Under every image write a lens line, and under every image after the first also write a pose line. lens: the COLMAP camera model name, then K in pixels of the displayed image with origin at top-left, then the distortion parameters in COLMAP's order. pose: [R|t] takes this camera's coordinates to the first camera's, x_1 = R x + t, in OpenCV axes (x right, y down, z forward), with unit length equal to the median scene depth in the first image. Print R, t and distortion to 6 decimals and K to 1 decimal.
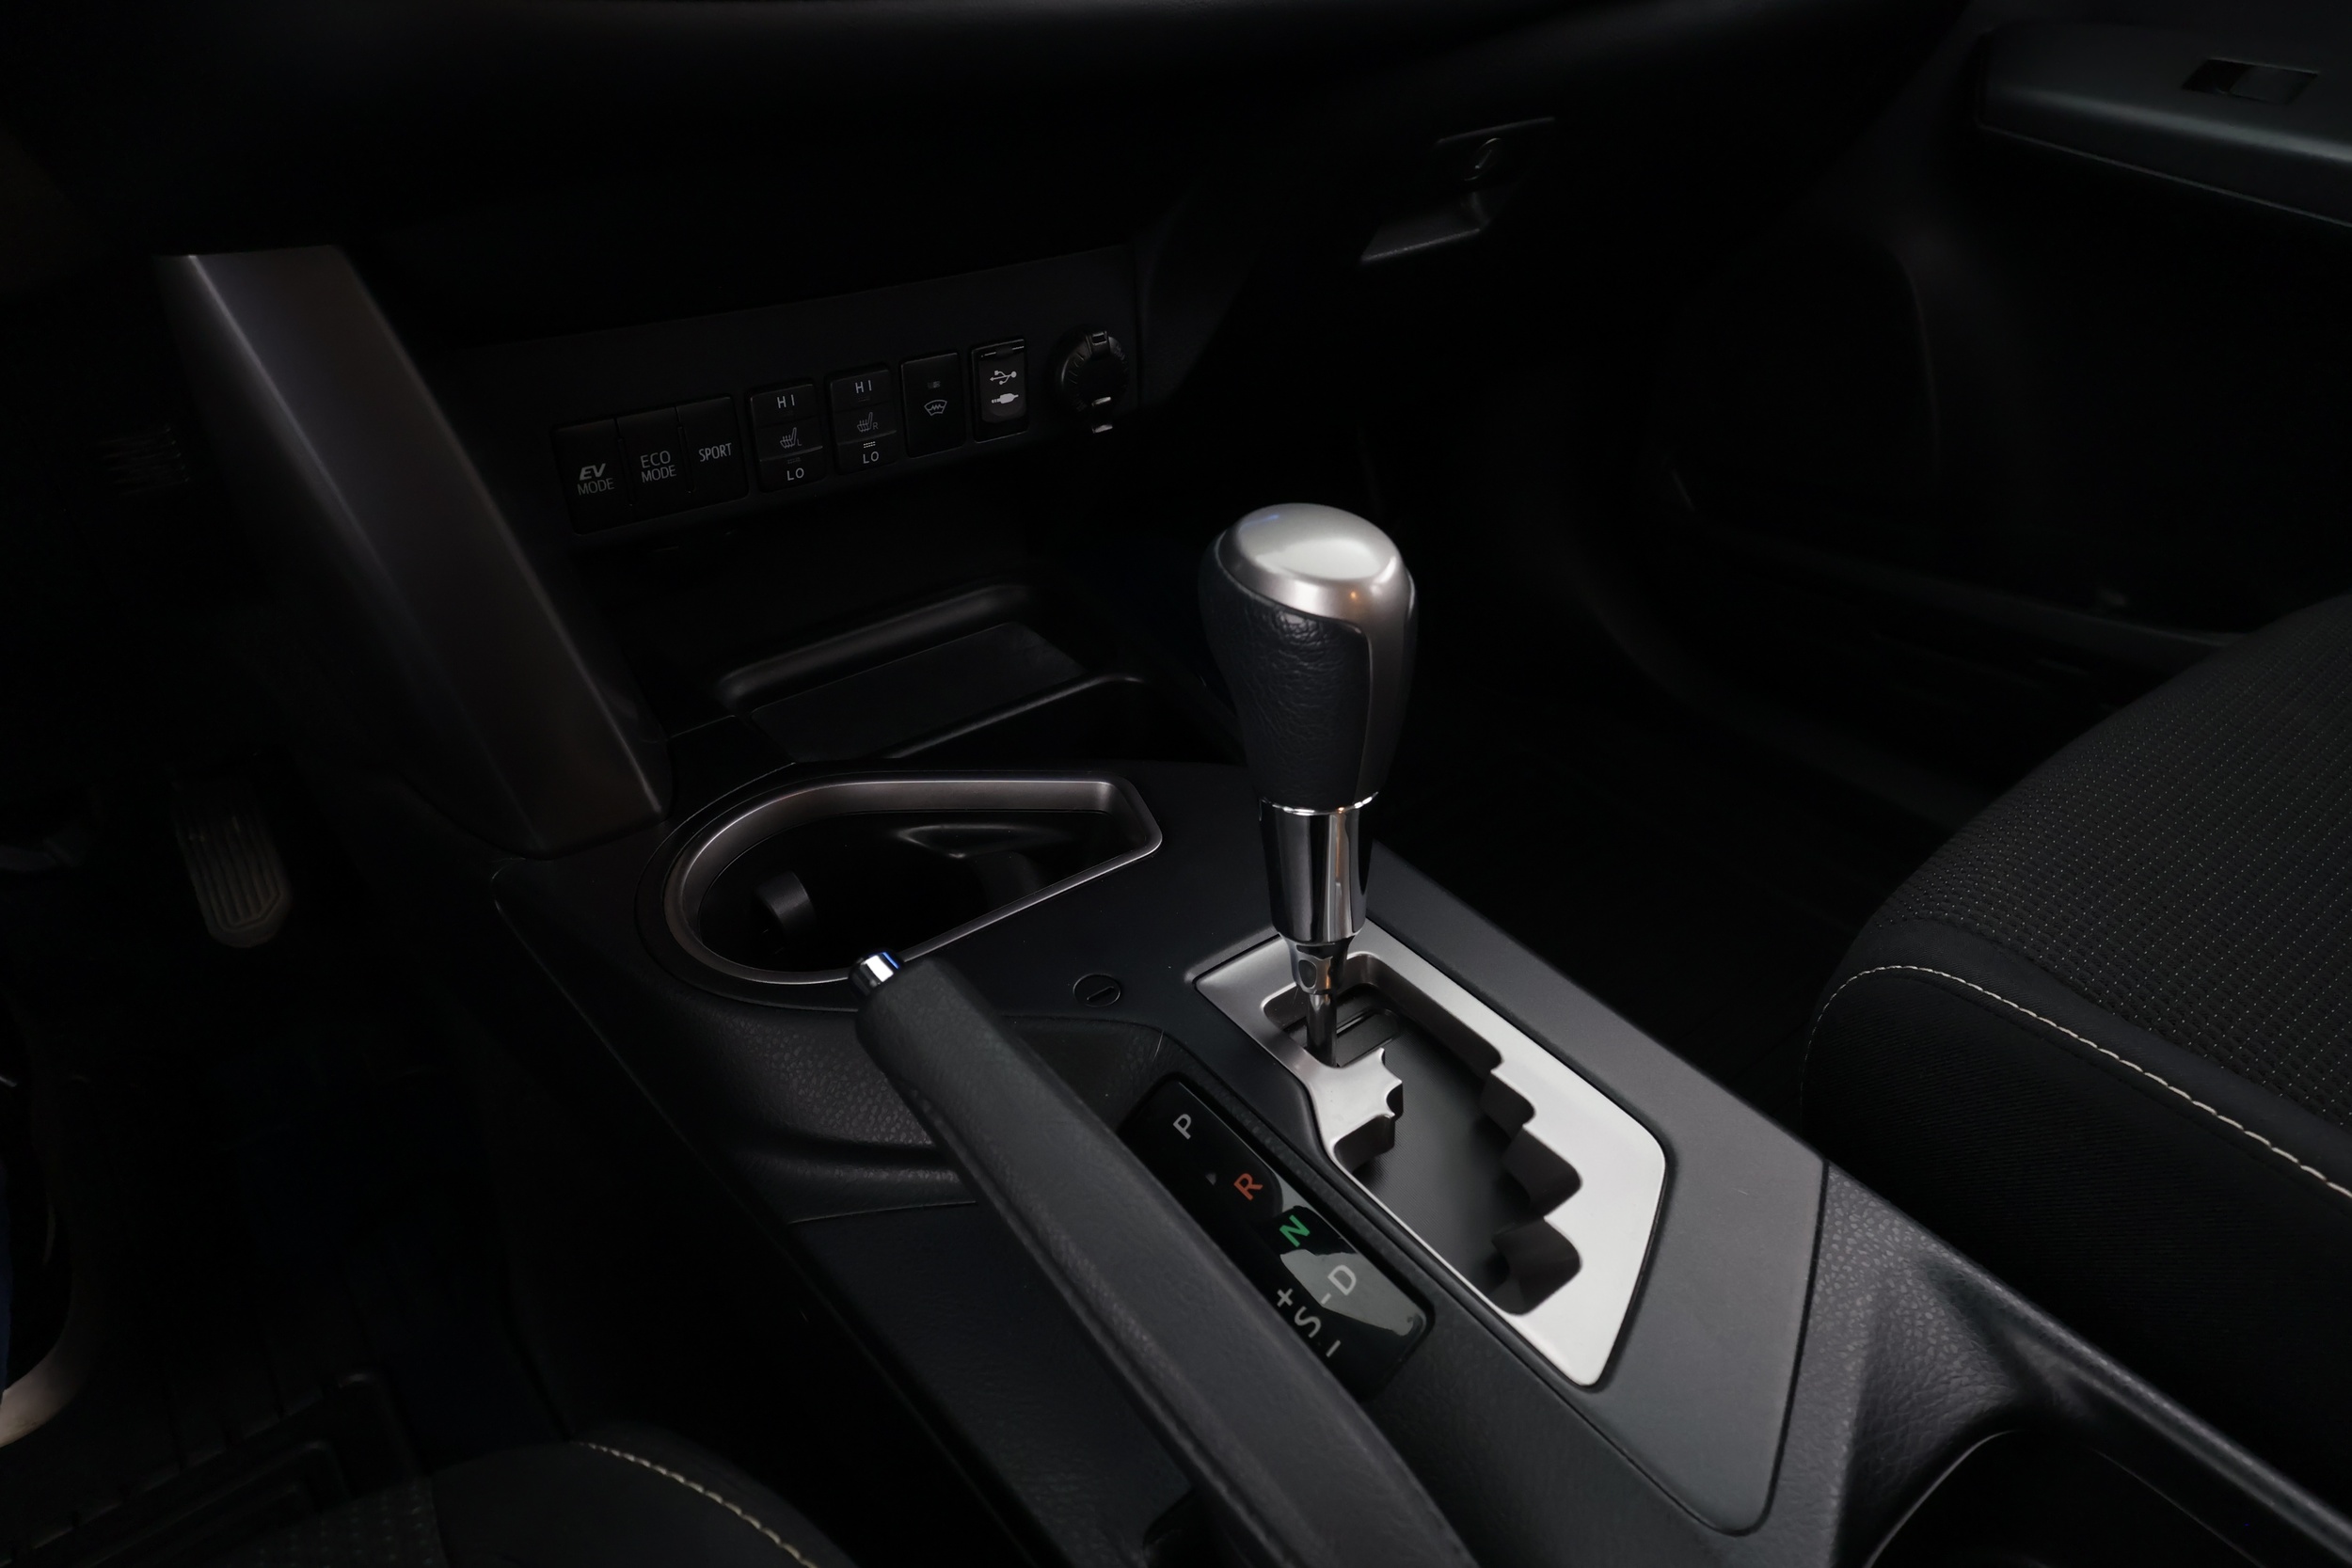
lens RADIAL K [[1371.8, 0, 1171.1], [0, 1371.8, 806.7], [0, 0, 1]] dist [-0.000003, 0.000512]
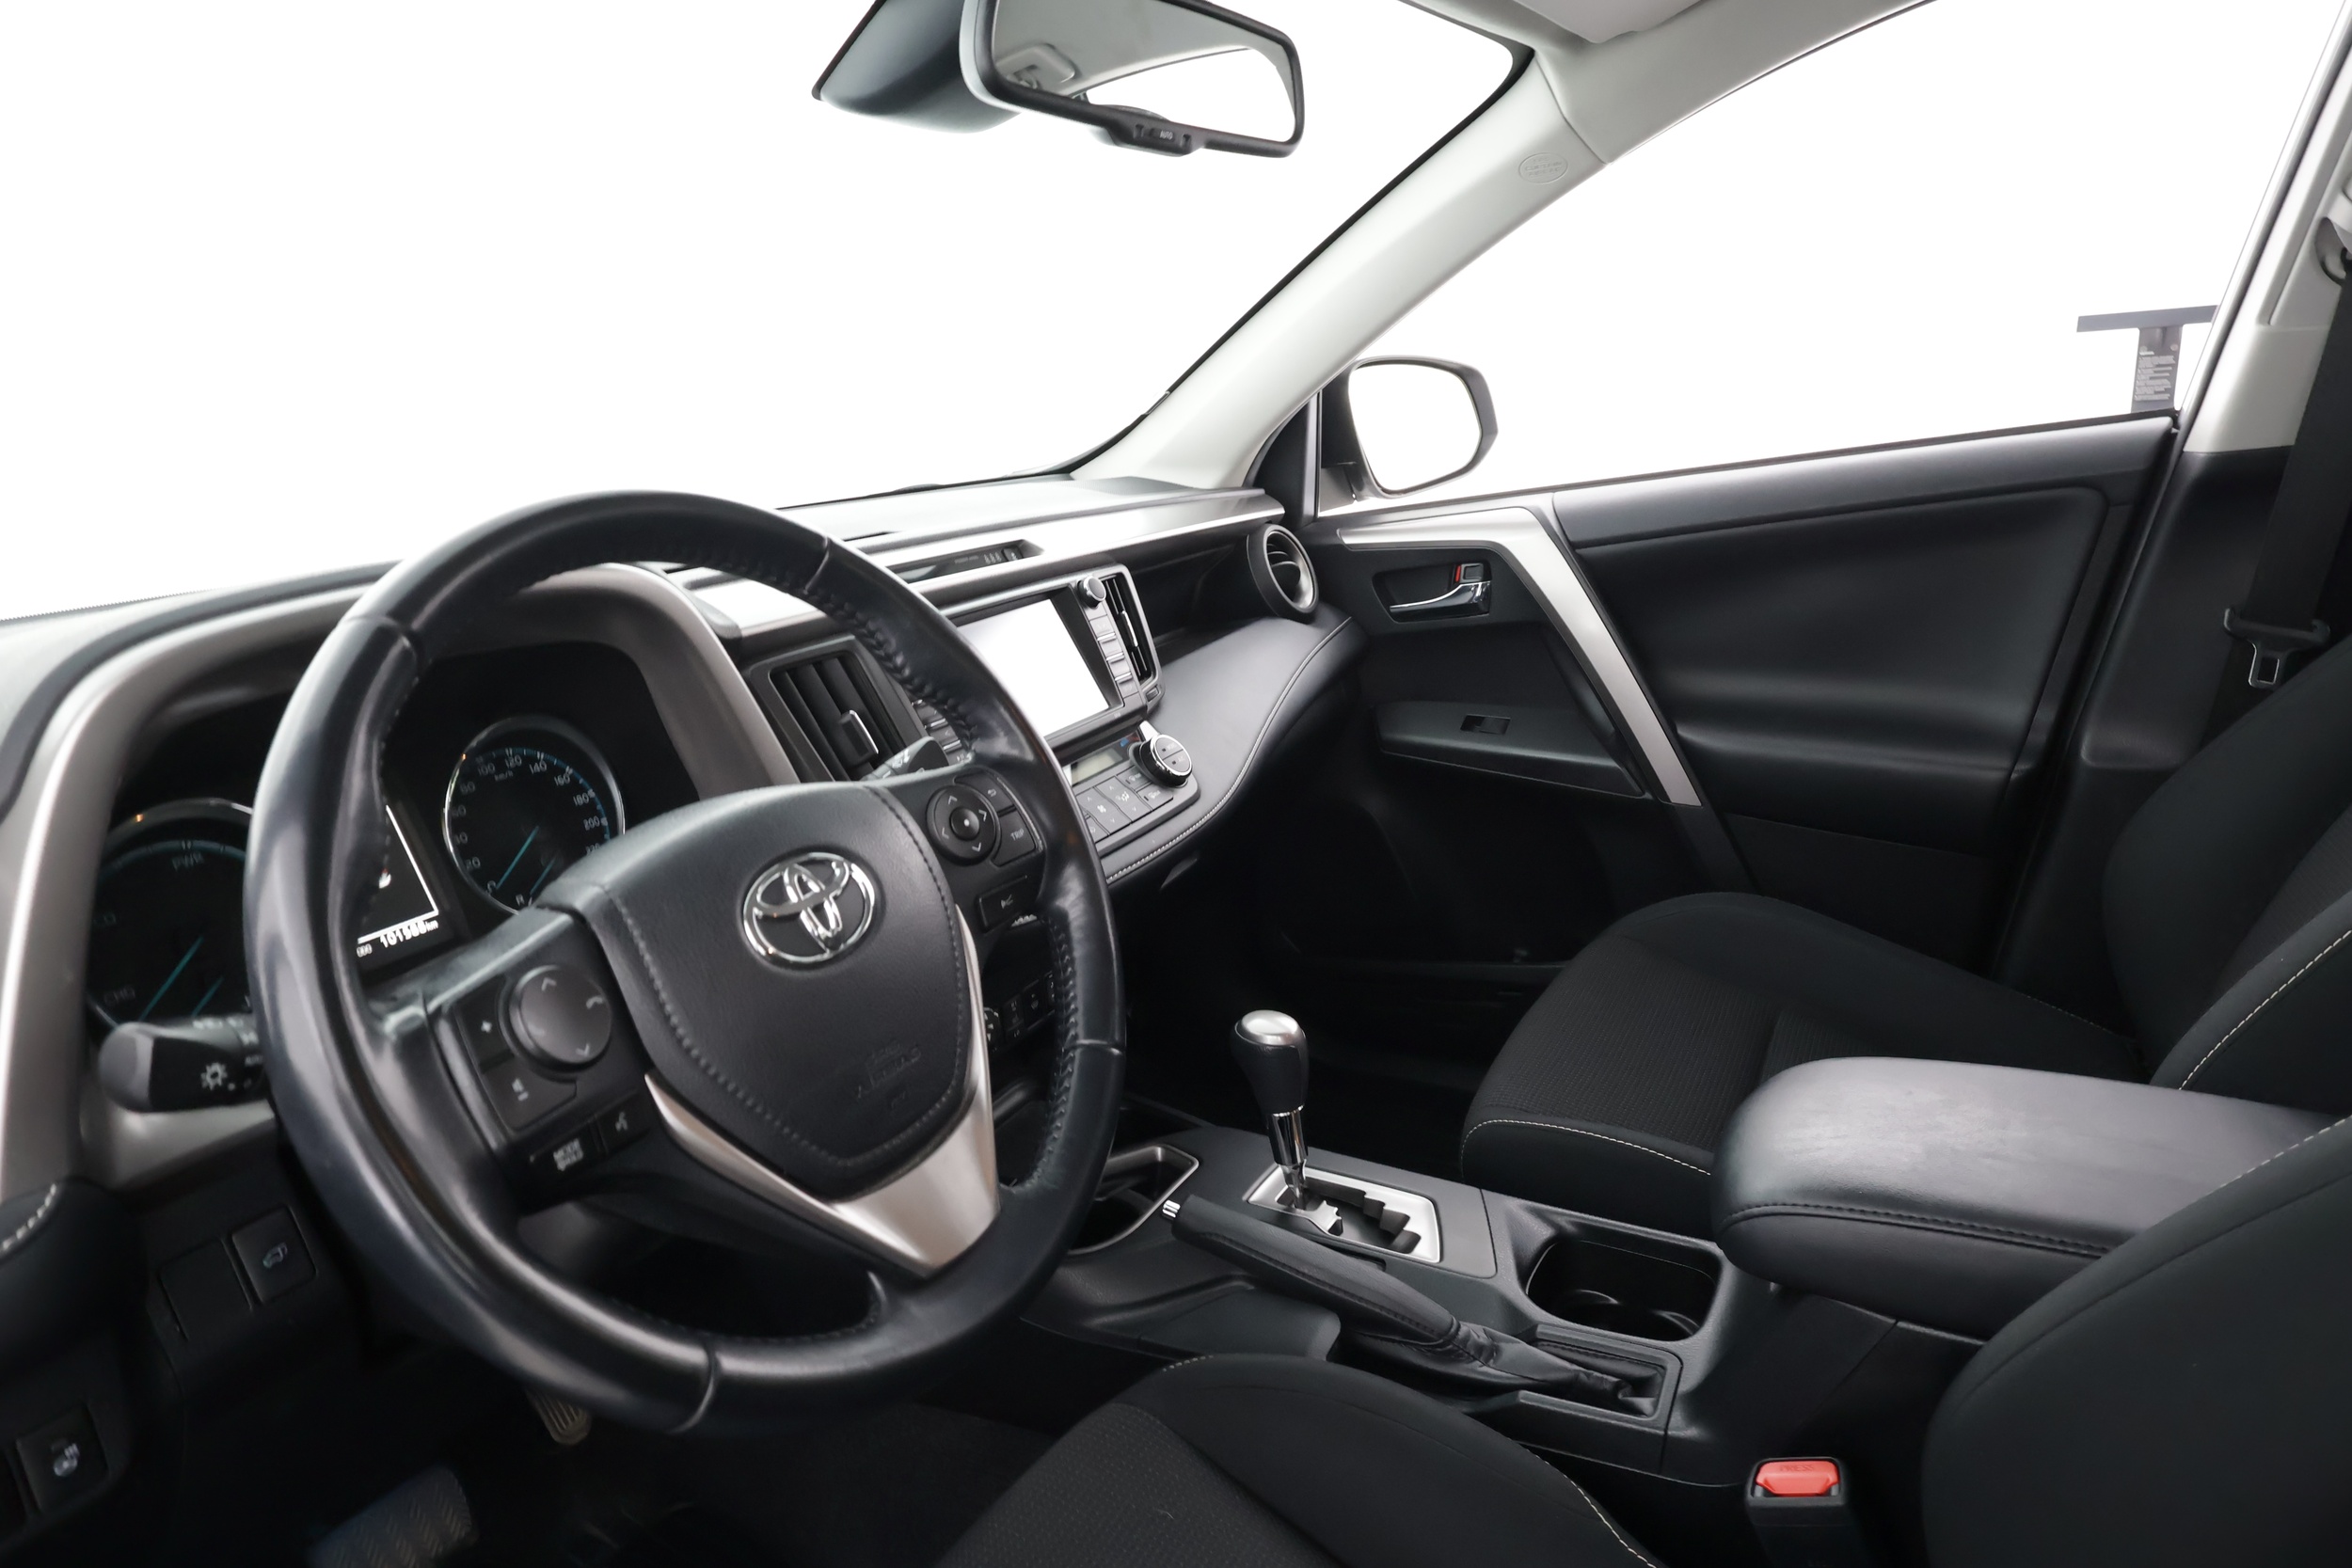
lens RADIAL K [[1371.8, 0, 1171.1], [0, 1371.8, 806.7], [0, 0, 1]] dist [-0.000003, 0.000512]
pose [[0.924584, -0.187893, 0.331421, -0.827788], [0.286238, 0.916689, -0.278834, 0.129464], [-0.251420, 0.352671, 0.901339, -1.527075]]
